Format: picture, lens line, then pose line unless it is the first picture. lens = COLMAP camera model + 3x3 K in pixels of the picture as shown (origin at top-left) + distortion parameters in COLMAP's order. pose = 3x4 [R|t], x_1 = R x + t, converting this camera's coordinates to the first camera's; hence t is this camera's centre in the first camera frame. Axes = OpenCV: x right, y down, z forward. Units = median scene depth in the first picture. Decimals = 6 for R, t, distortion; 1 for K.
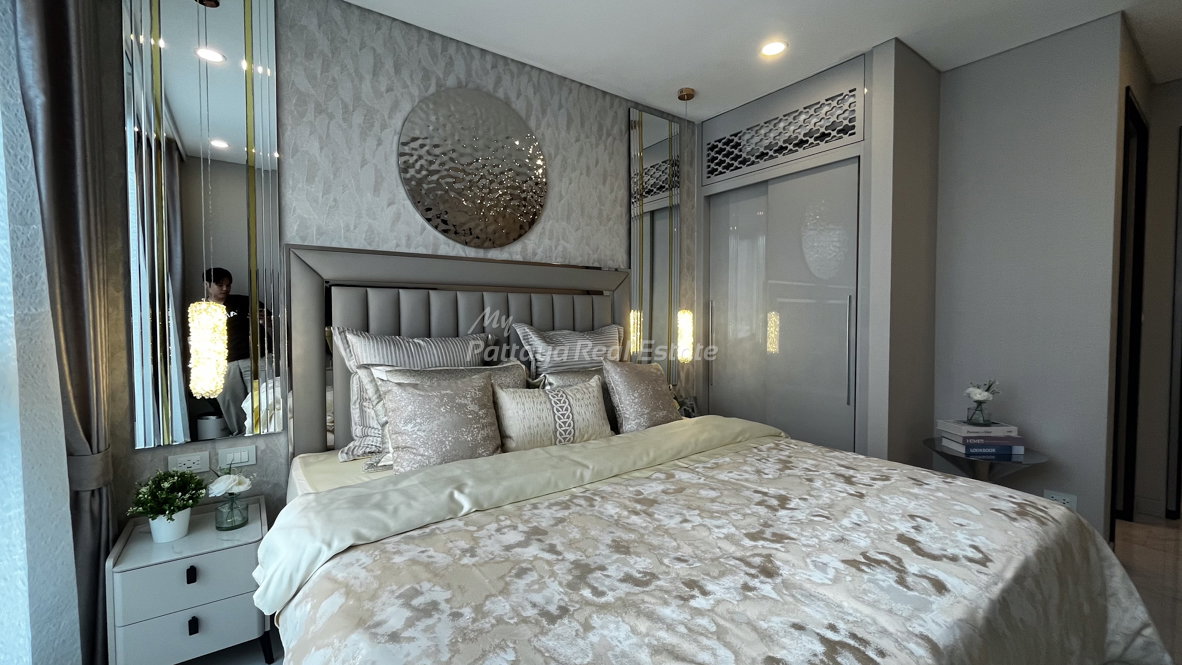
lens RADIAL K [[480.6, 0, 589.9], [0, 480.6, 336.4], [0, 0, 1]] dist [0.000132, -0.000076]
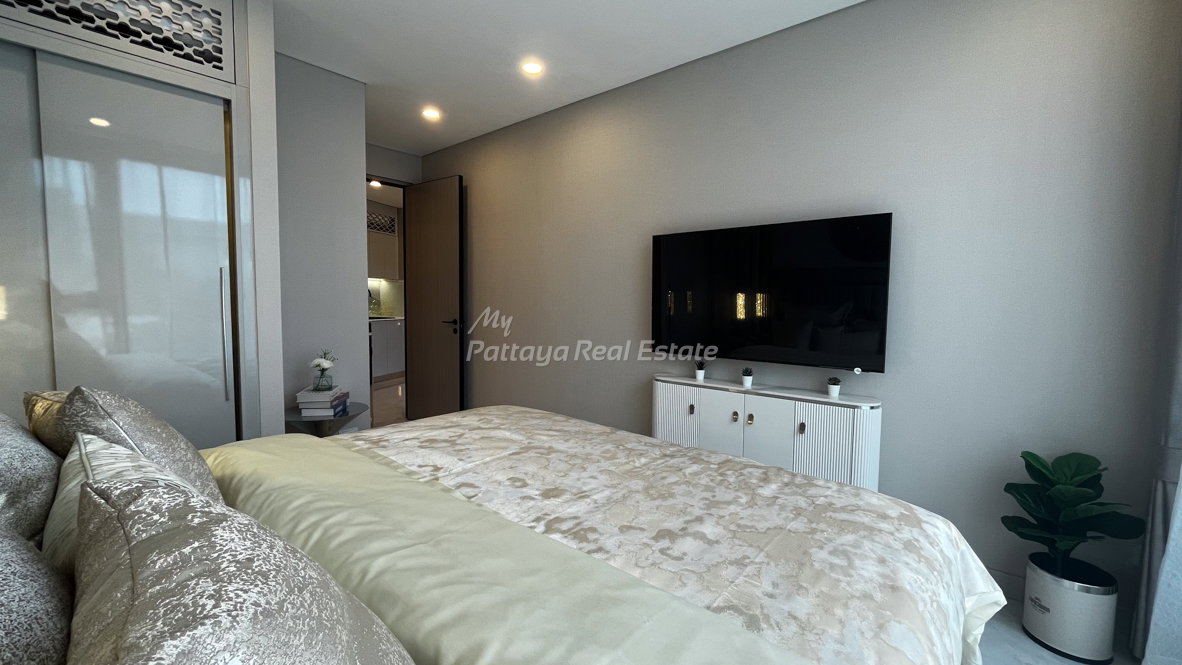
lens RADIAL K [[480.6, 0, 589.9], [0, 480.6, 336.4], [0, 0, 1]] dist [0.000132, -0.000076]
pose [[-0.236964, -0.075211, 0.968603, -0.860031], [0.028723, 0.996021, 0.084367, -0.042355], [-0.971094, 0.047813, -0.233861, 1.239628]]
